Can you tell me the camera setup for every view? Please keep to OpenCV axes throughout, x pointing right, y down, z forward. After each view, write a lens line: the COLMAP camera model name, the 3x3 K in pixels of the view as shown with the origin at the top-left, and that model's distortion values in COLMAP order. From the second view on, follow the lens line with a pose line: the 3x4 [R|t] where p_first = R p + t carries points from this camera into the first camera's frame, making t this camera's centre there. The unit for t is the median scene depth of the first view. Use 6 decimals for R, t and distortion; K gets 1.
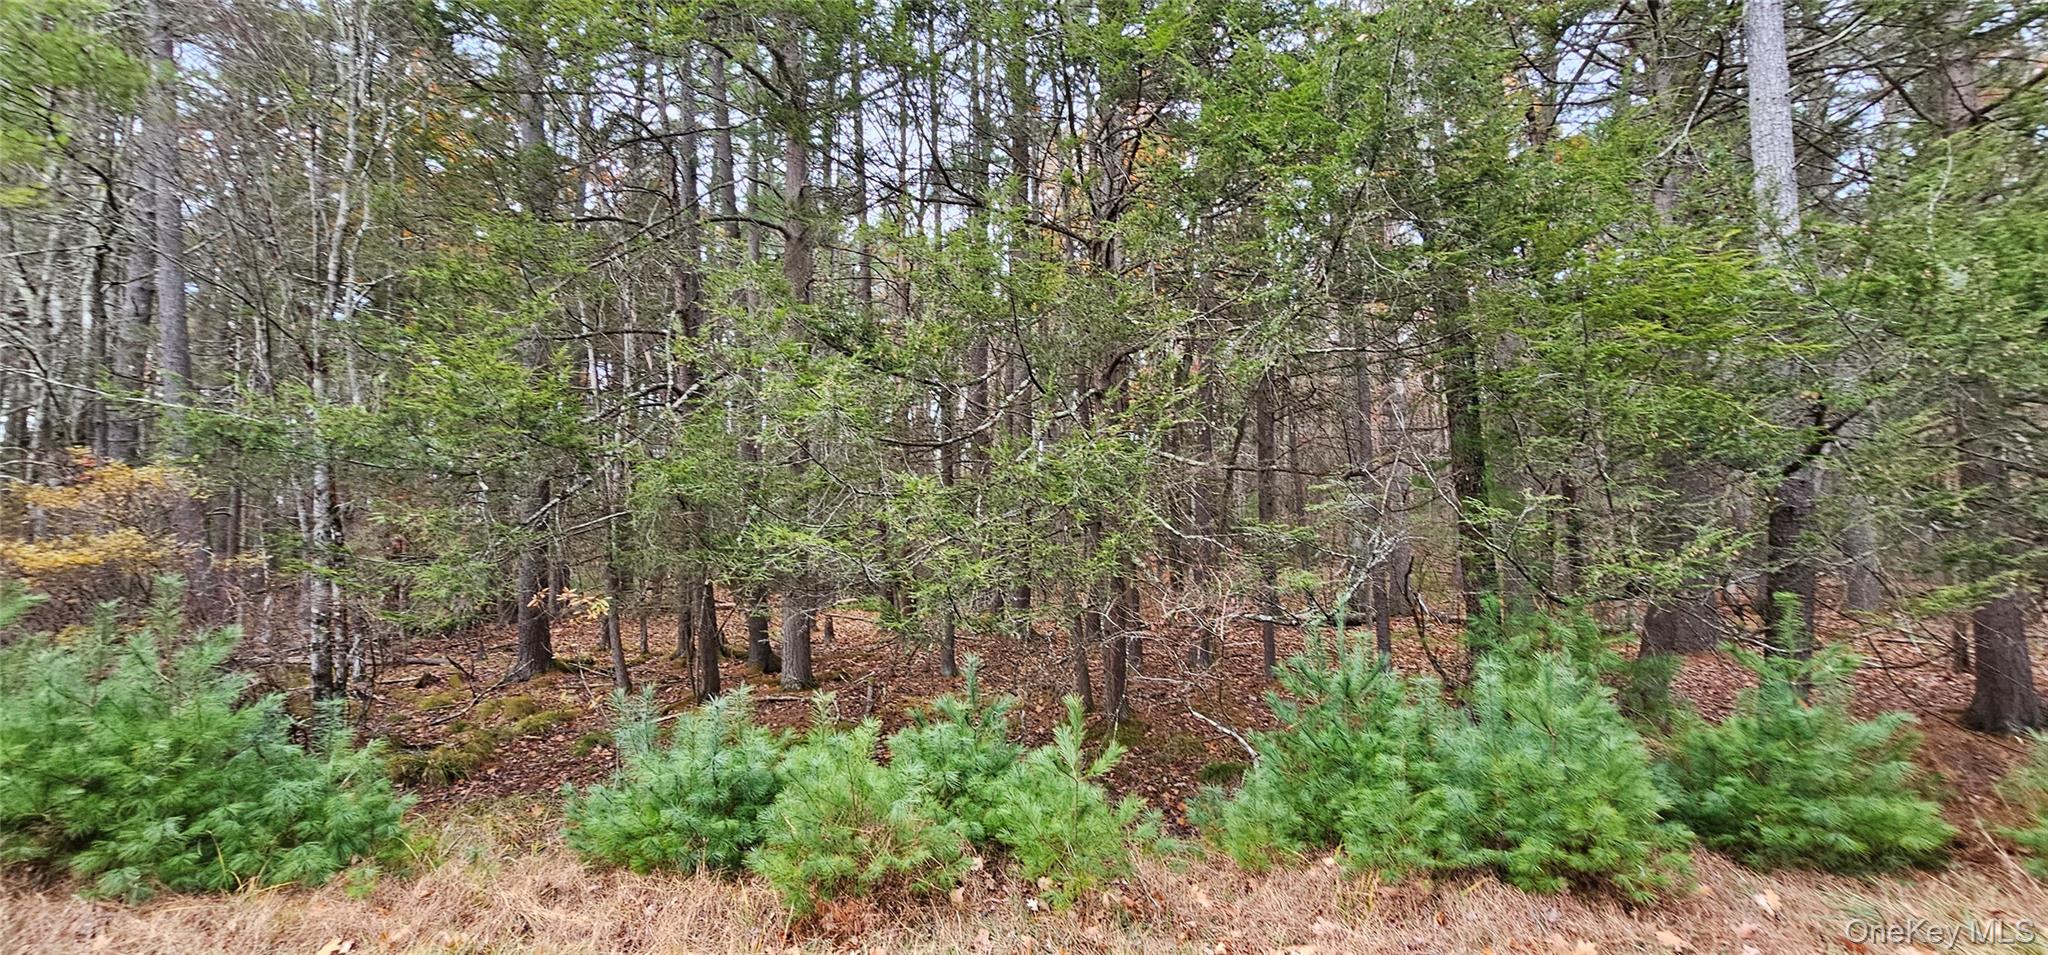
lens RADIAL K [[842.4, 0, 1018.0], [0, 842.4, 464.7], [0, 0, 1]] dist [-0.002162, -0.000260]
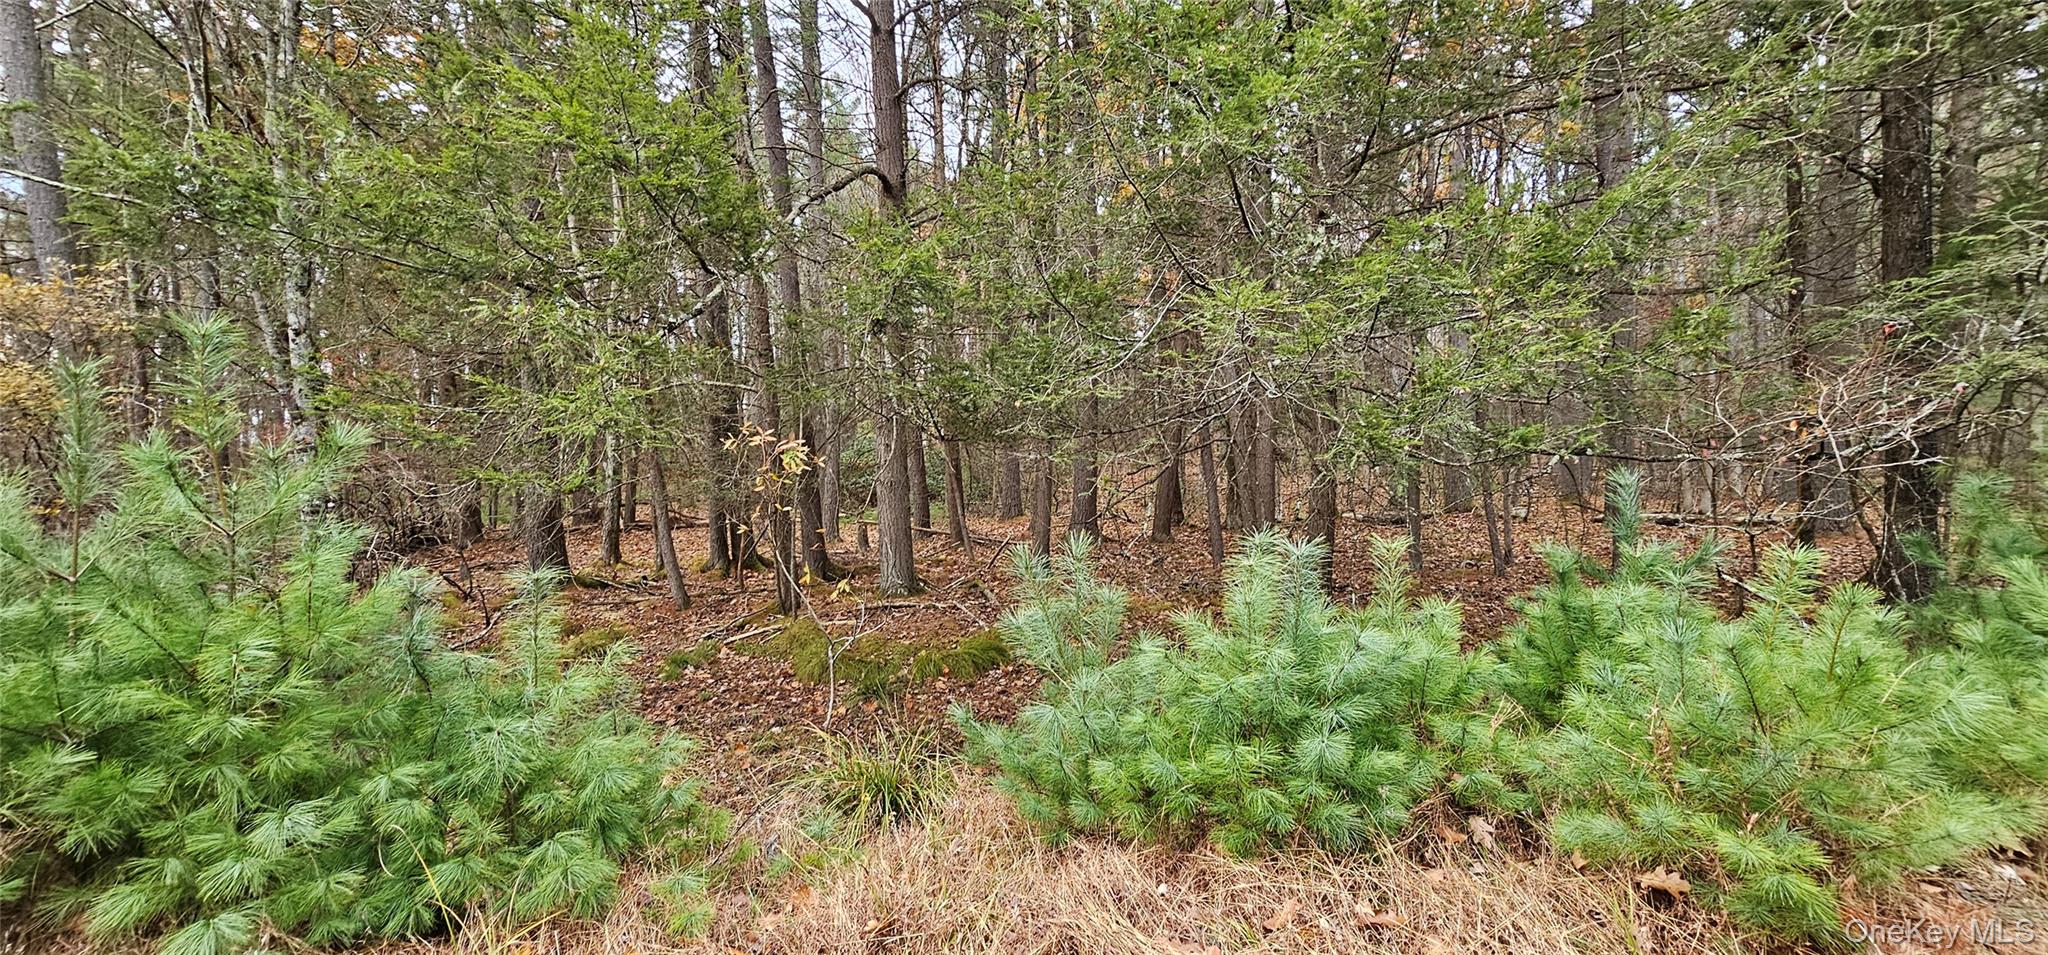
lens RADIAL K [[842.4, 0, 1018.0], [0, 842.4, 464.7], [0, 0, 1]] dist [-0.002162, -0.000260]
pose [[0.995299, -0.013355, 0.095920, -0.640313], [0.004987, 0.996200, 0.086951, 0.190627], [-0.096717, -0.086064, 0.991584, 0.503010]]
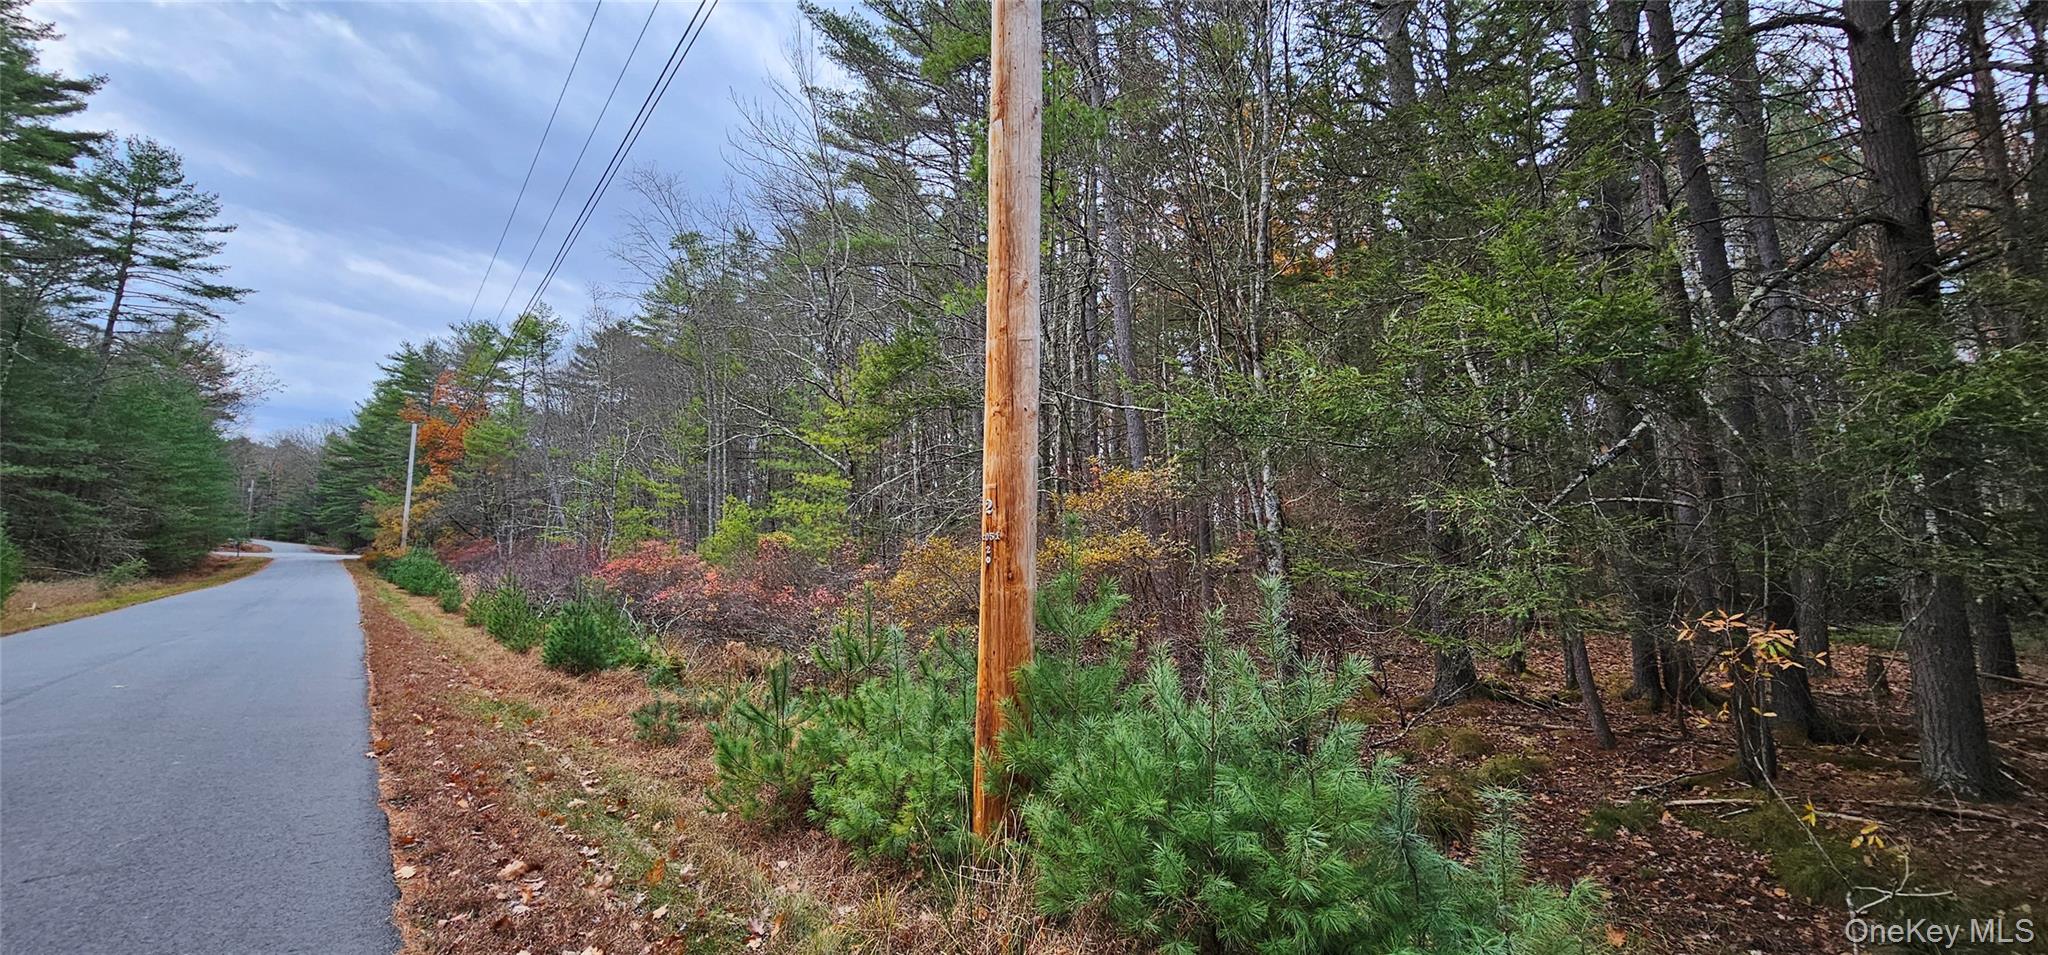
lens RADIAL K [[842.4, 0, 1018.0], [0, 842.4, 464.7], [0, 0, 1]] dist [-0.002162, -0.000260]
pose [[0.644175, -0.070311, -0.761640, -0.645462], [0.063839, 0.997234, -0.038067, 0.051407], [0.762209, -0.024101, 0.646882, 0.401730]]
